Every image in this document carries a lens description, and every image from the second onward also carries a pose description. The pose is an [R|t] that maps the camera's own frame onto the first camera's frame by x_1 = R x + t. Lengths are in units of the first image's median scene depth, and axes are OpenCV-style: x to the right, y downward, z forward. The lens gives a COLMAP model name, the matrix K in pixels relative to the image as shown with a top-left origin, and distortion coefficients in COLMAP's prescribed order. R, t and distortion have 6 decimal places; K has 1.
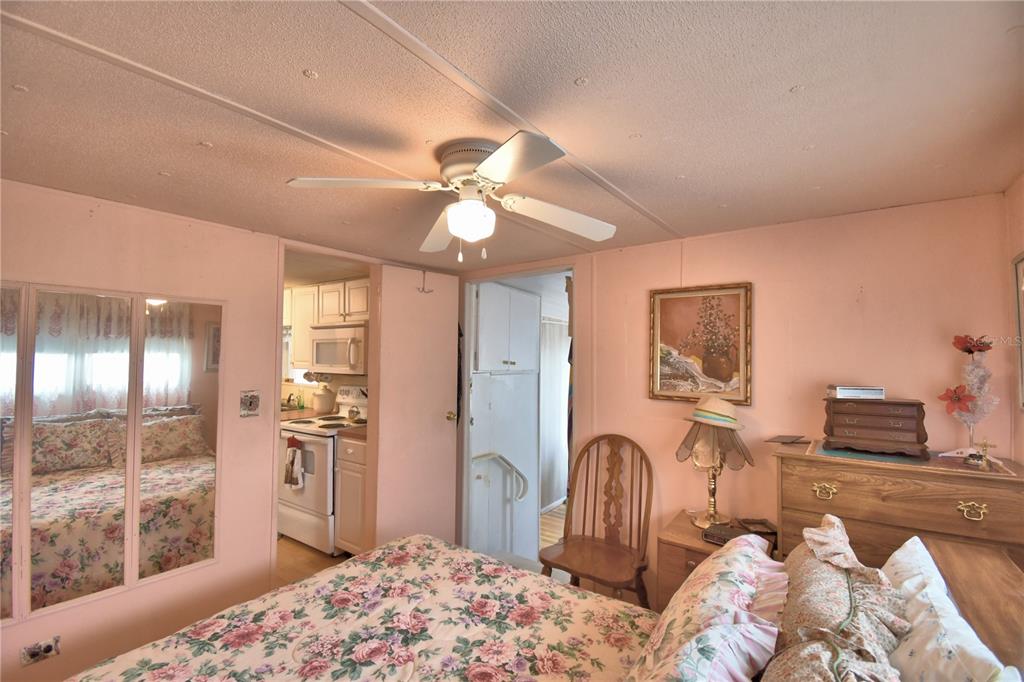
lens RADIAL K [[449.1, 0, 502.4], [0, 449.1, 340.6], [0, 0, 1]] dist [0.003770, -0.015231]
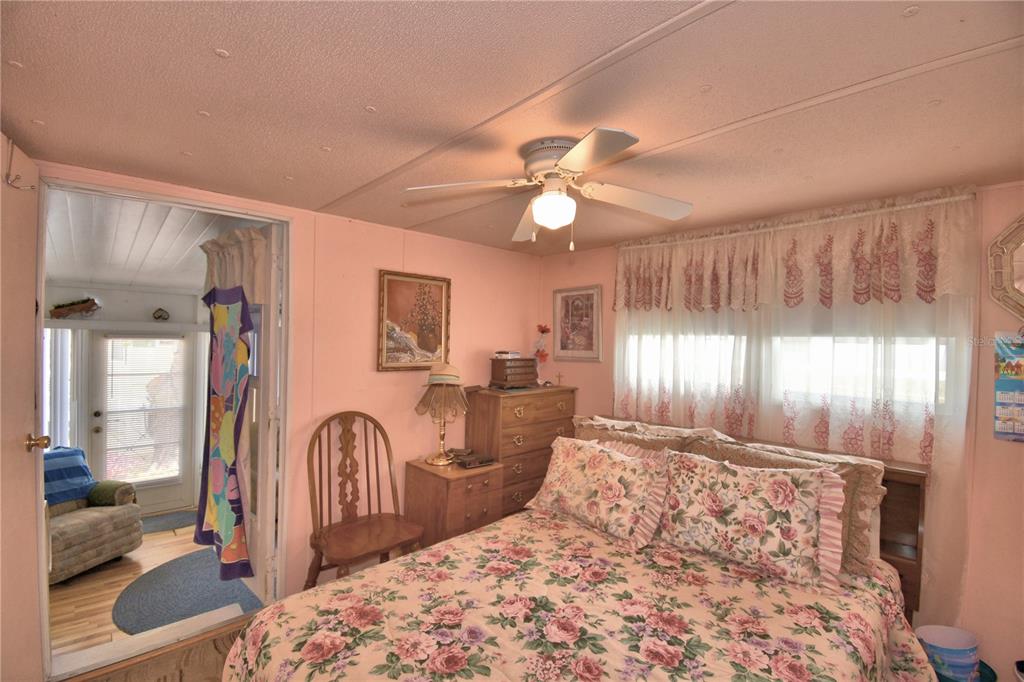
lens RADIAL K [[449.1, 0, 514.4], [0, 449.1, 340.0], [0, 0, 1]] dist [0.003770, -0.015231]
pose [[0.170353, -0.006855, 0.985359, -0.879563], [-0.050111, 0.998622, 0.015611, 0.028800], [-0.984108, -0.052037, 0.169774, 0.663406]]
